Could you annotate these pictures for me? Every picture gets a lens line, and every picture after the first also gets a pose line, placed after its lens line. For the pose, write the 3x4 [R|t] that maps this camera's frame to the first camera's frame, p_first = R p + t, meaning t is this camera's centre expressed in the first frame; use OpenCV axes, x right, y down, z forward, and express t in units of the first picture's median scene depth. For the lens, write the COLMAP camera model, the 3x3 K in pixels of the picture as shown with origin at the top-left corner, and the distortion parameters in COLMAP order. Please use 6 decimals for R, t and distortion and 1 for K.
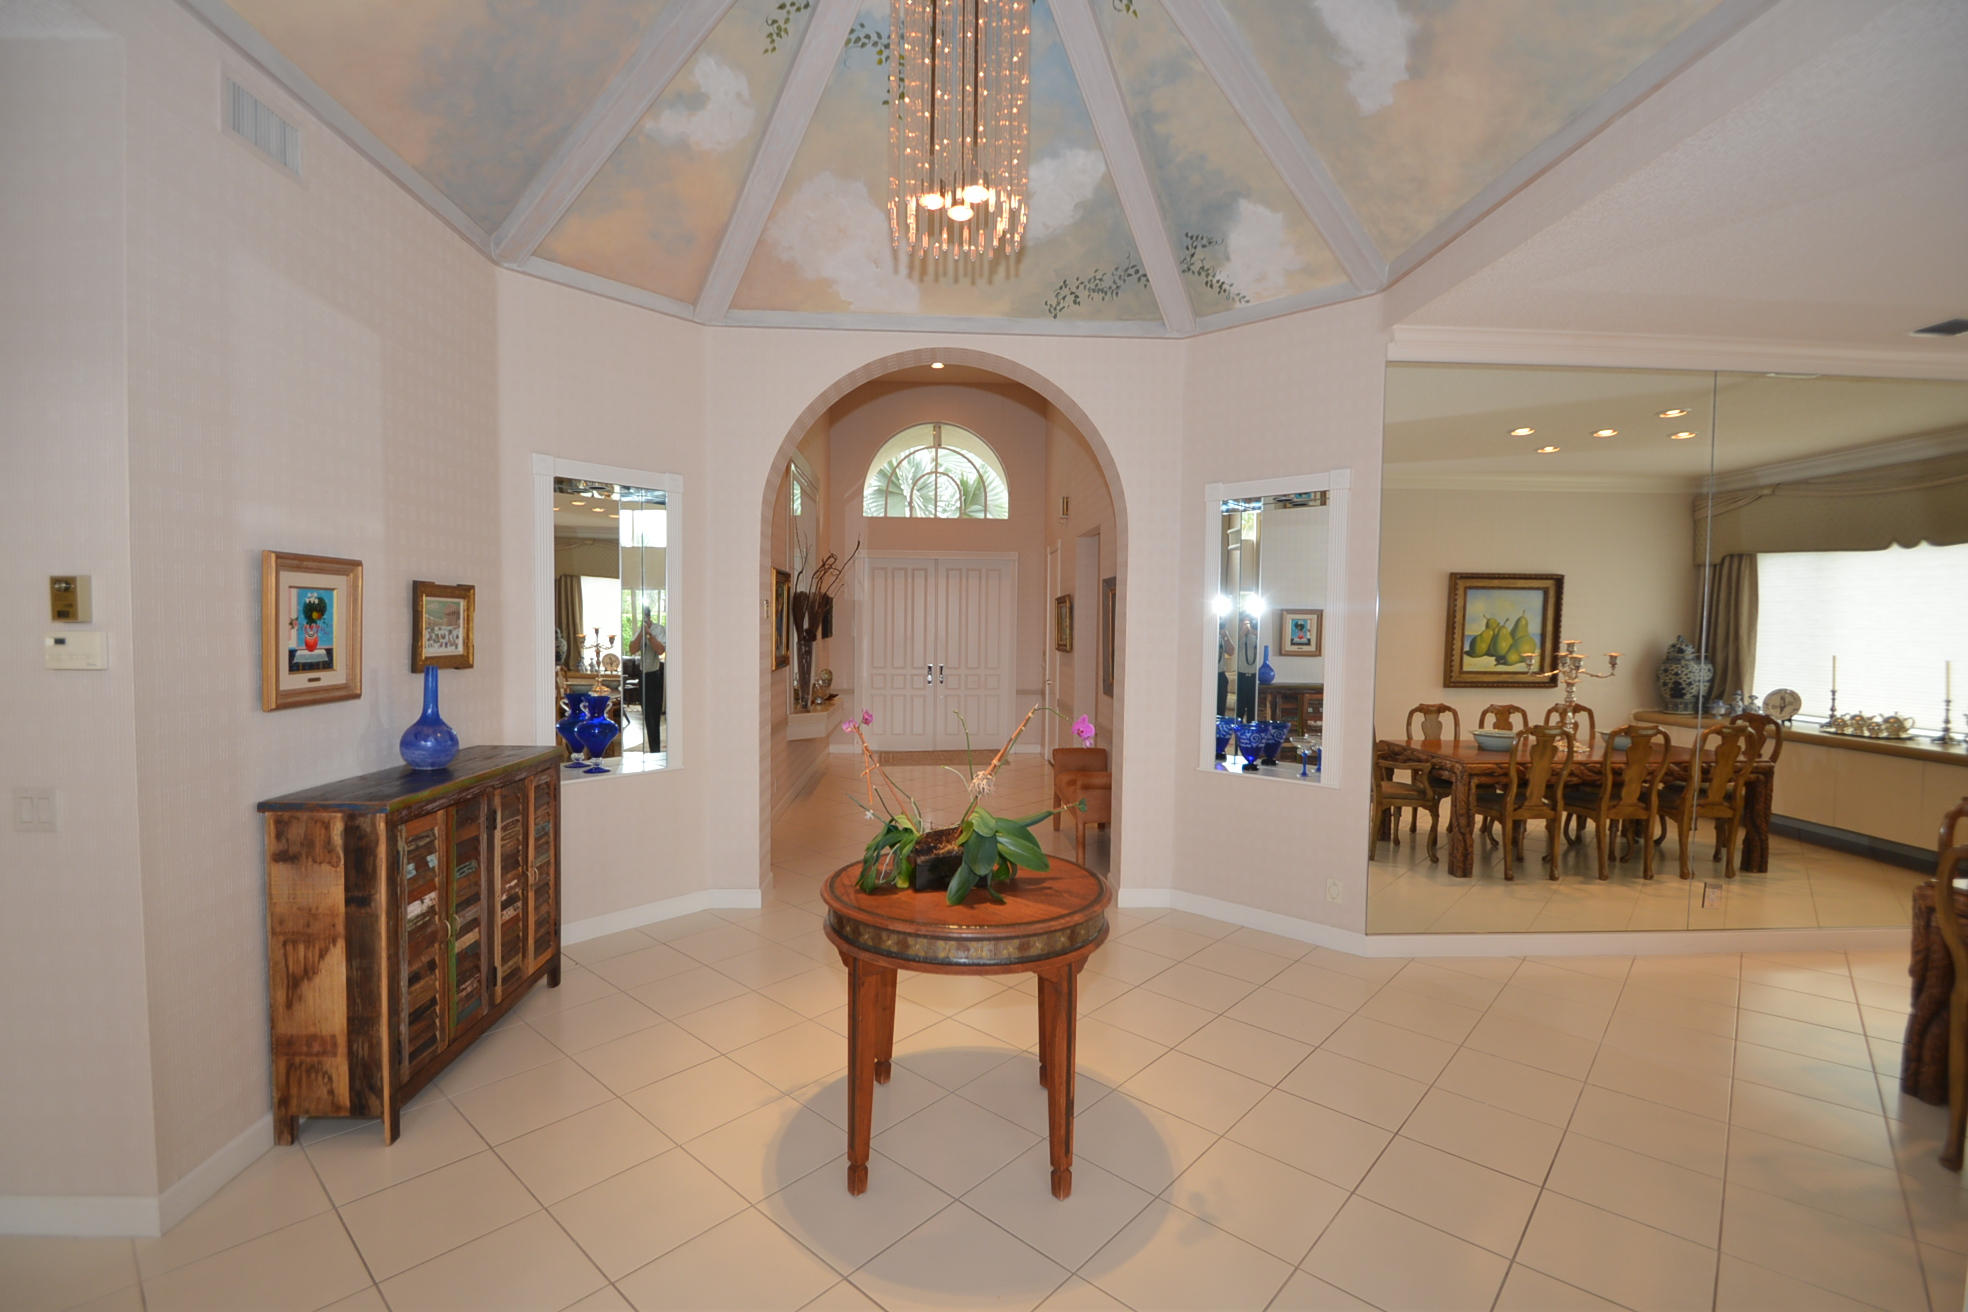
lens RADIAL K [[880.2, 0, 981.8], [0, 880.2, 659.4], [0, 0, 1]] dist [-0.004107, -0.000392]
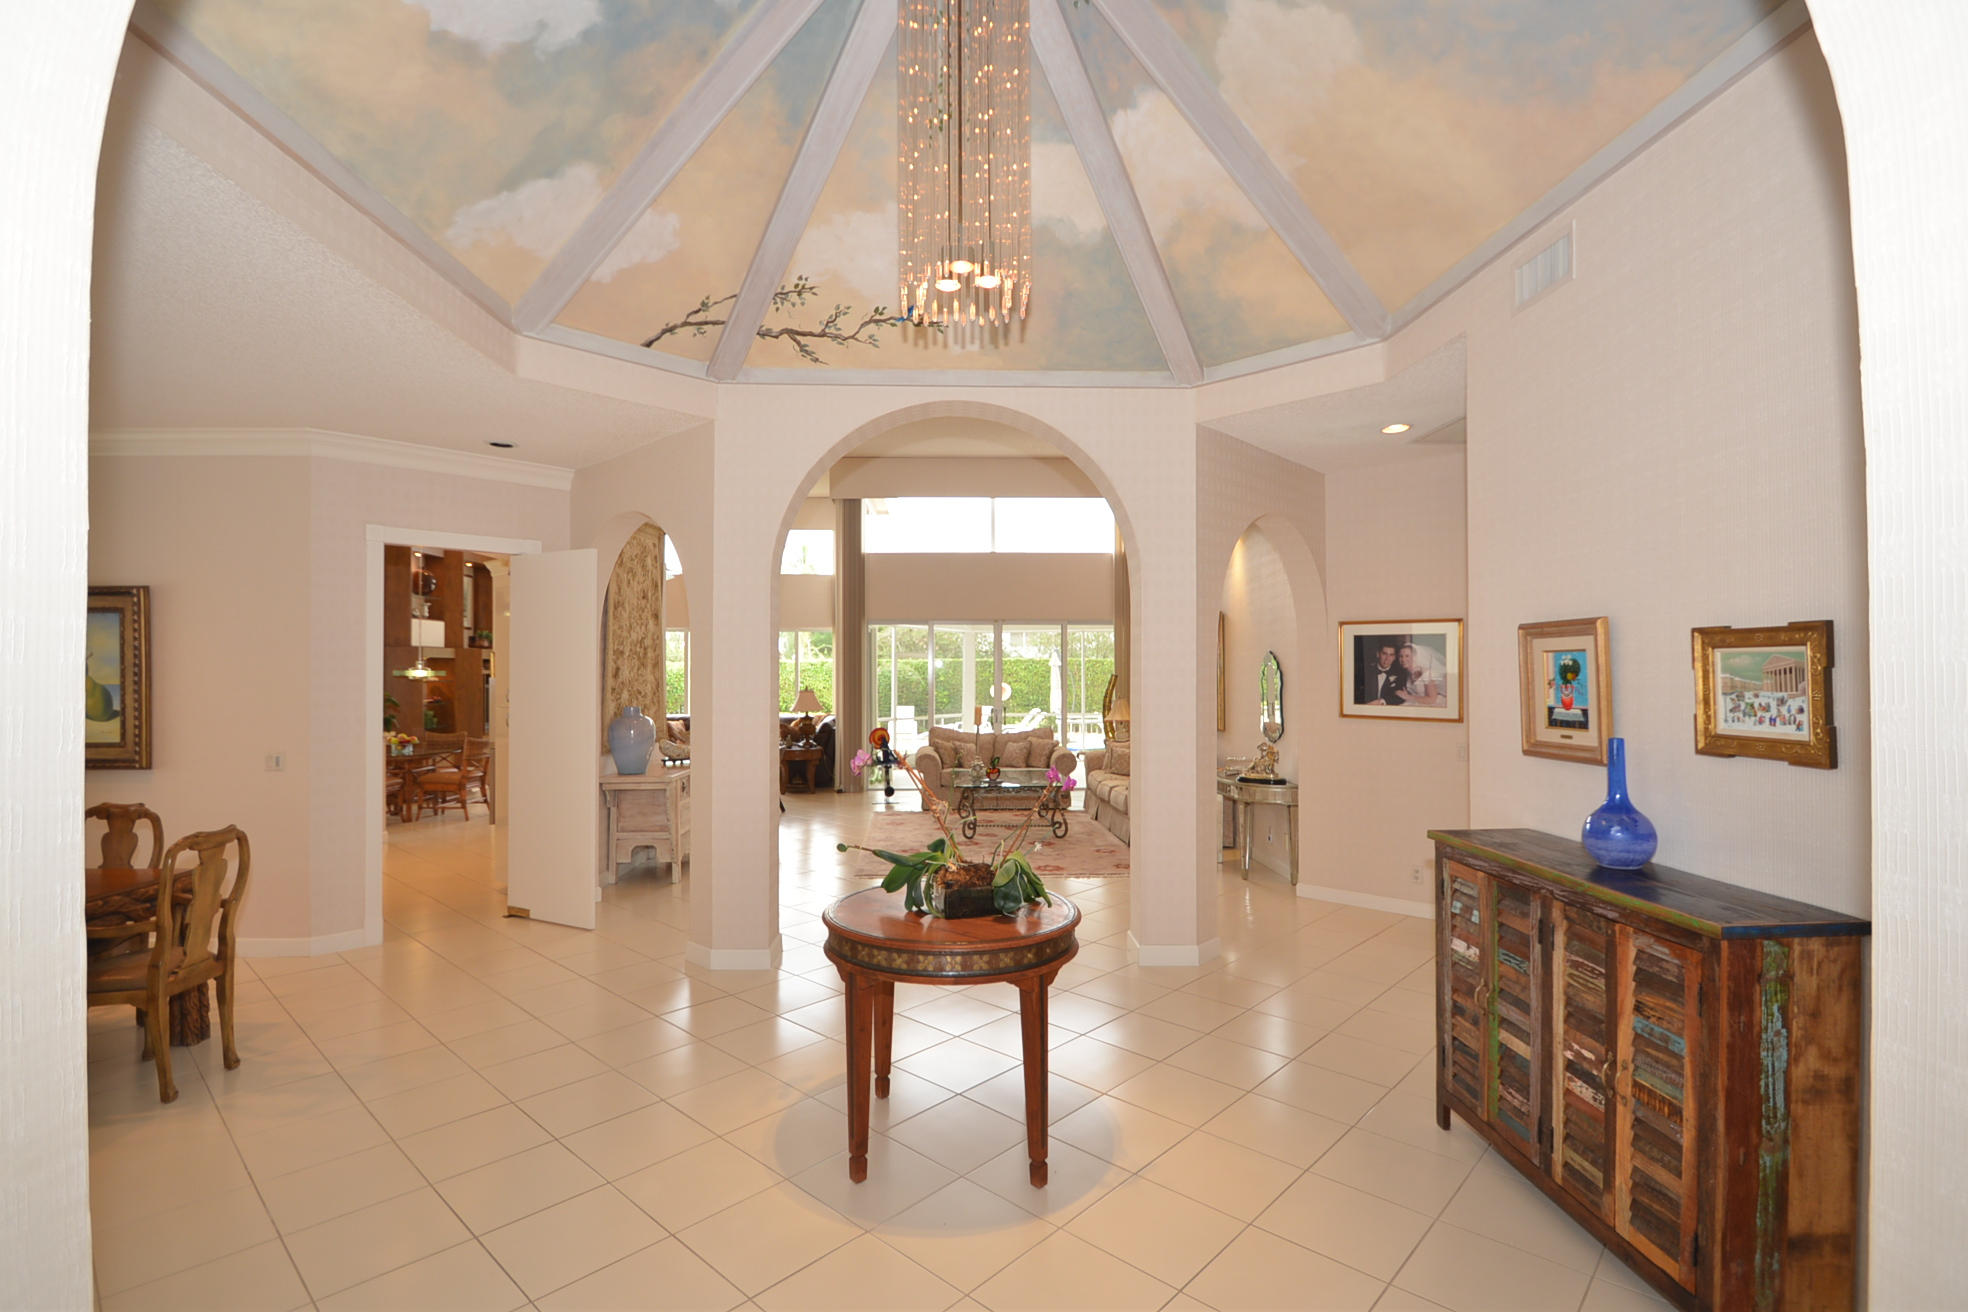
lens RADIAL K [[923.1, 0, 984.3], [0, 923.1, 659.6], [0, 0, 1]] dist [-0.022339, -0.000862]
pose [[-0.999800, -0.017089, 0.010392, -0.066068], [-0.016814, 0.999519, 0.026057, -0.086272], [-0.010832, 0.025877, -0.999606, 2.086678]]
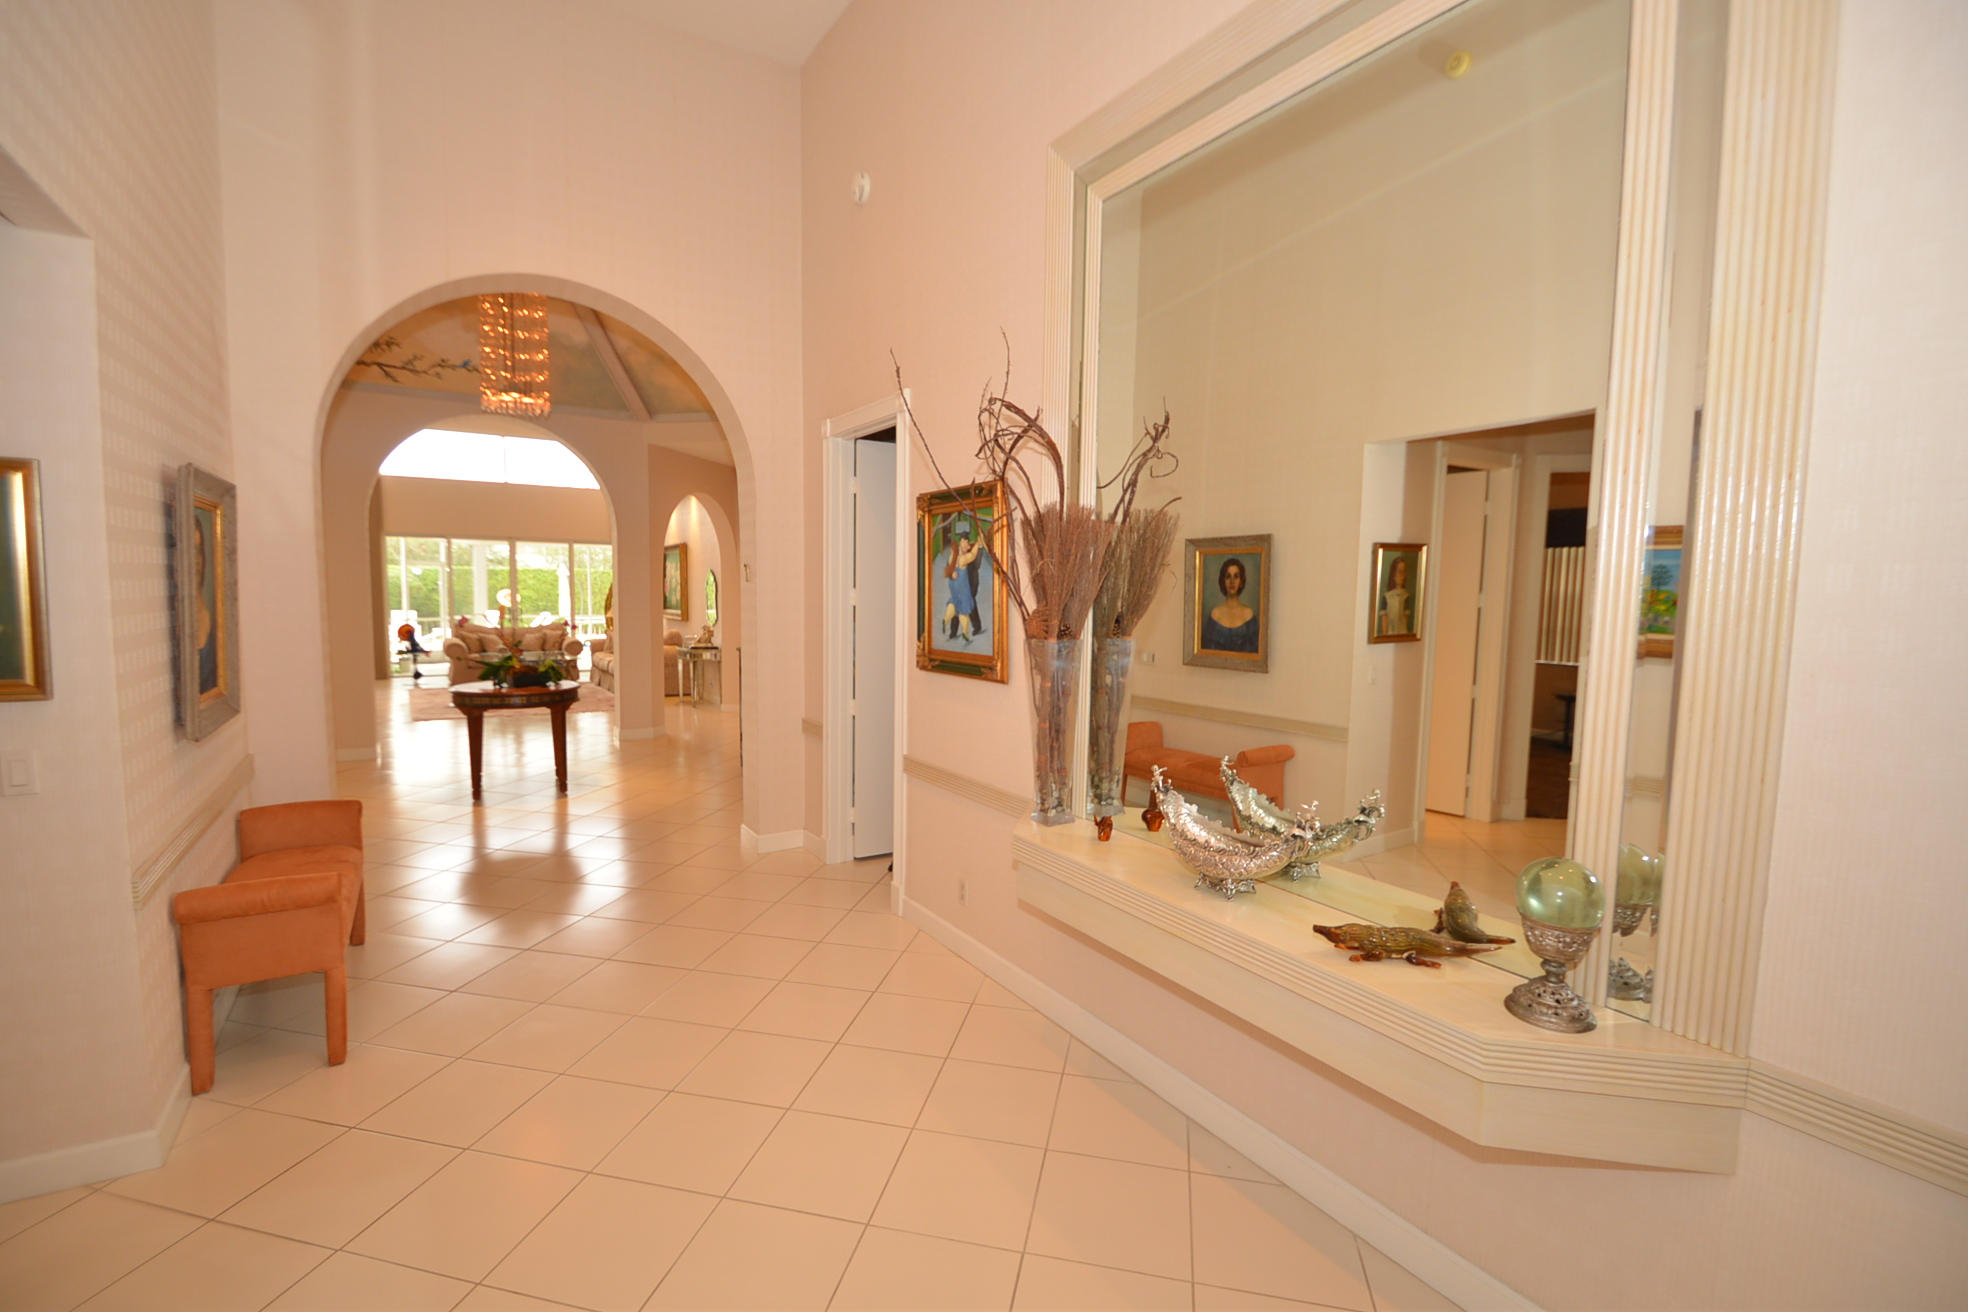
lens RADIAL K [[880.2, 0, 981.9], [0, 880.2, 666.9], [0, 0, 1]] dist [-0.004107, -0.000392]
pose [[-0.872459, 0.012754, -0.488521, -0.015147], [-0.049580, 0.992191, 0.114450, -0.109154], [0.486166, 0.124074, -0.865013, 2.804719]]
